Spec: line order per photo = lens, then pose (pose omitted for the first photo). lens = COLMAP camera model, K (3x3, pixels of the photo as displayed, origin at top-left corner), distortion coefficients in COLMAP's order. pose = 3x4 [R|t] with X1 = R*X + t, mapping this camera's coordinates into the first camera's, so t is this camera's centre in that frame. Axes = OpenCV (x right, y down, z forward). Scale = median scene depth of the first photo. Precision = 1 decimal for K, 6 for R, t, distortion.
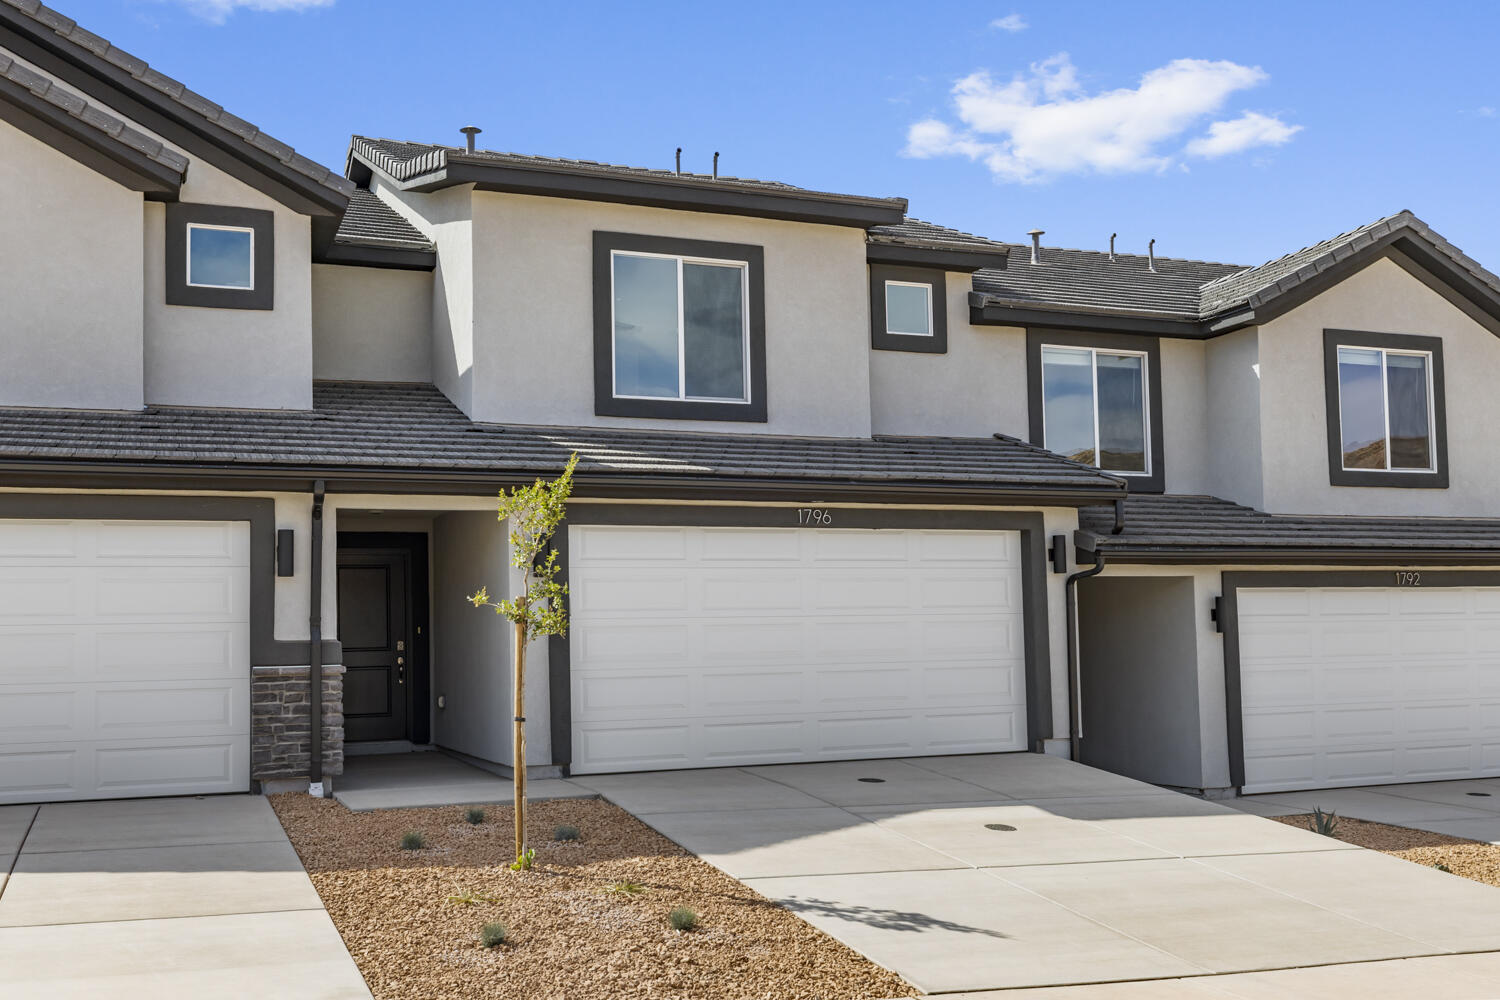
lens RADIAL K [[1255.2, 0, 750.0], [0, 1255.2, 500.0], [0, 0, 1]] dist [0.086329, -0.238127]
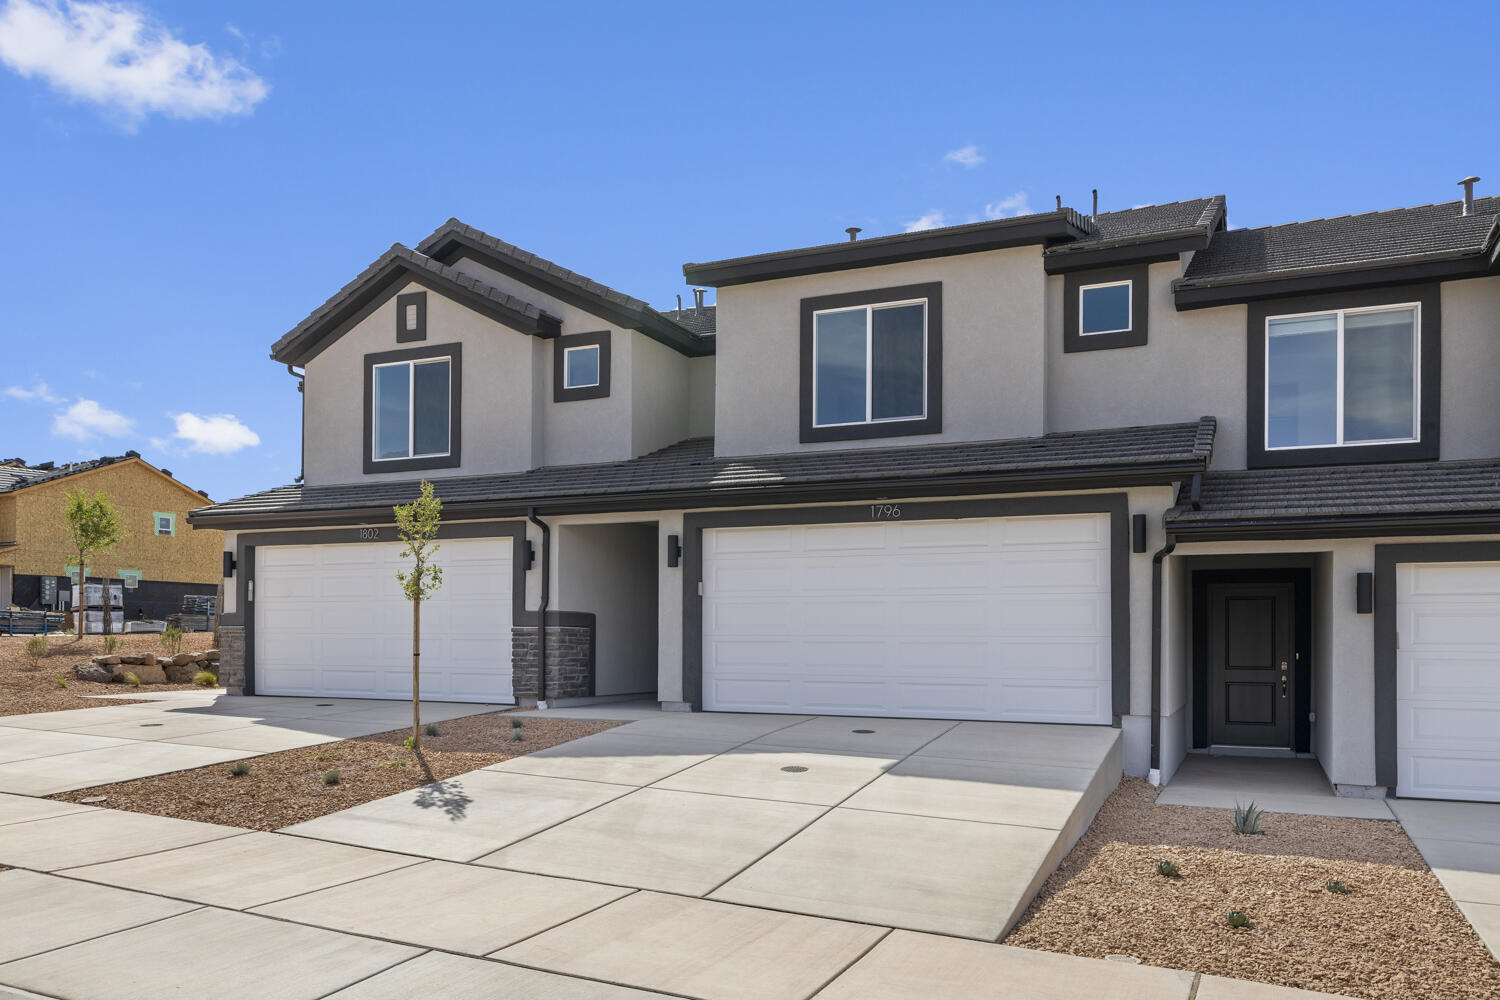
lens RADIAL K [[1139.3, 0, 749.9], [0, 1139.3, 540.7], [0, 0, 1]] dist [0.005046, 0.002566]
pose [[0.727647, -0.045758, -0.684424, 0.615799], [0.049473, 0.998675, -0.014170, 0.044278], [0.684165, -0.023550, 0.728947, 0.118302]]
